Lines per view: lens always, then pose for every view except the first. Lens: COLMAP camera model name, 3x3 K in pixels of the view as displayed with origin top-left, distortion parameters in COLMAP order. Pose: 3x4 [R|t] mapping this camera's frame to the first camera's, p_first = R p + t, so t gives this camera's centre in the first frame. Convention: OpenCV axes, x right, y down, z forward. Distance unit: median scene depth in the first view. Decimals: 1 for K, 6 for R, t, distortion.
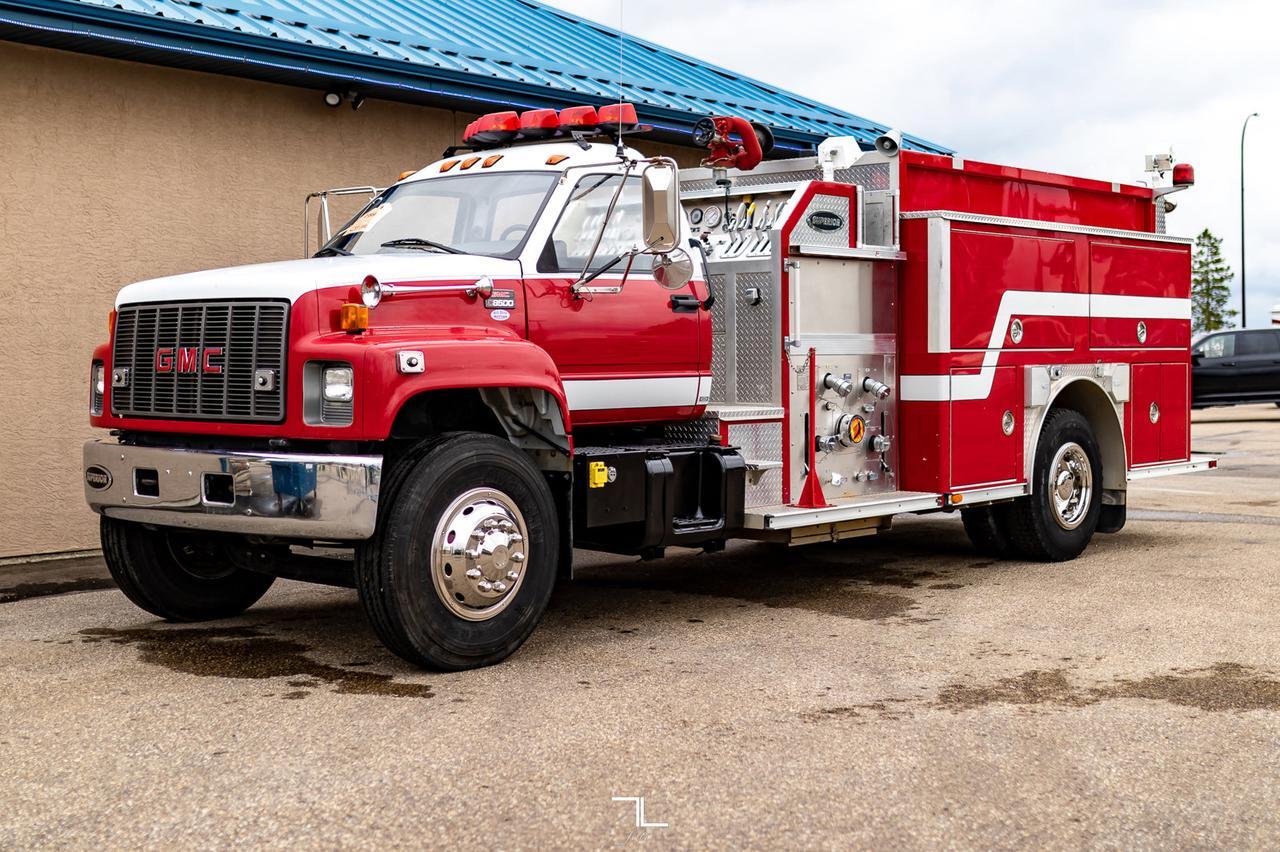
lens RADIAL K [[1672.3, 0, 640.9], [0, 1672.3, 395.1], [0, 0, 1]] dist [-0.026112, -0.087335]
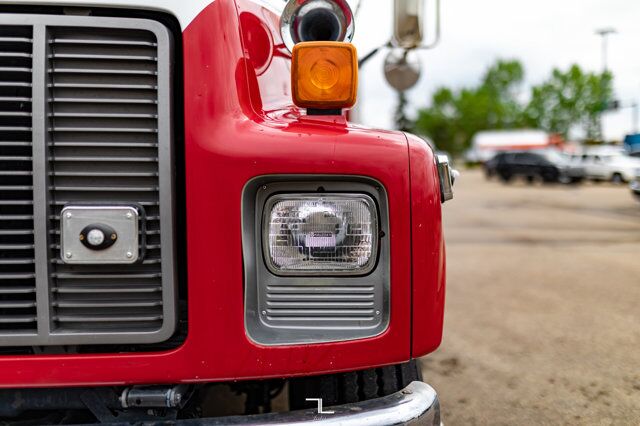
lens RADIAL K [[578.1, 0, 320.0], [0, 578.1, 213.0], [0, 0, 1]] dist [0.000712, -0.003281]
pose [[0.725643, -0.056638, 0.685736, -0.269022], [0.018114, 0.997833, 0.063247, -0.019815], [-0.687833, -0.033473, 0.725097, 0.855562]]
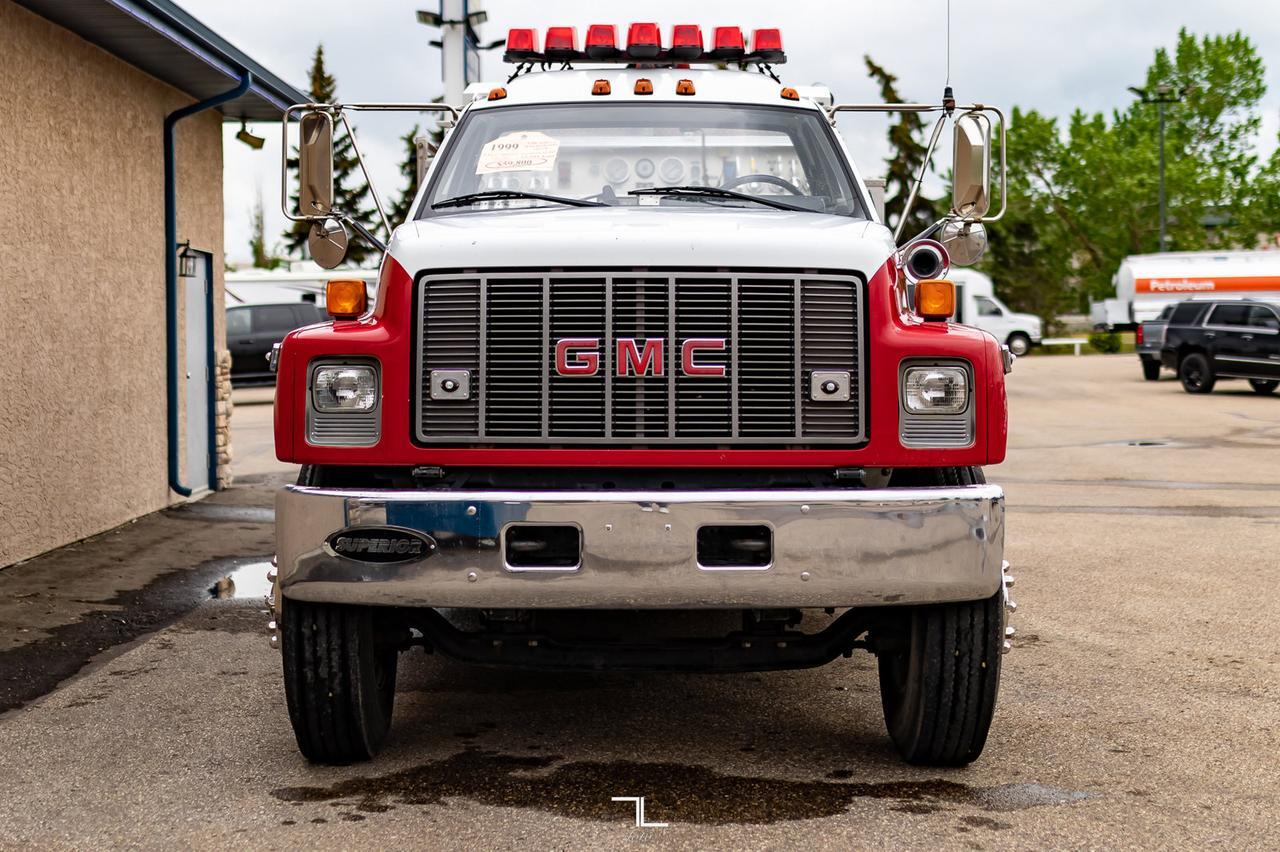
lens RADIAL K [[1672.3, 0, 640.9], [0, 1672.3, 395.1], [0, 0, 1]] dist [-0.026112, -0.087335]
pose [[0.738244, -0.021102, 0.674203, -0.739246], [0.013679, 0.999773, 0.016314, -0.017222], [-0.674395, -0.002821, 0.738366, 0.520581]]
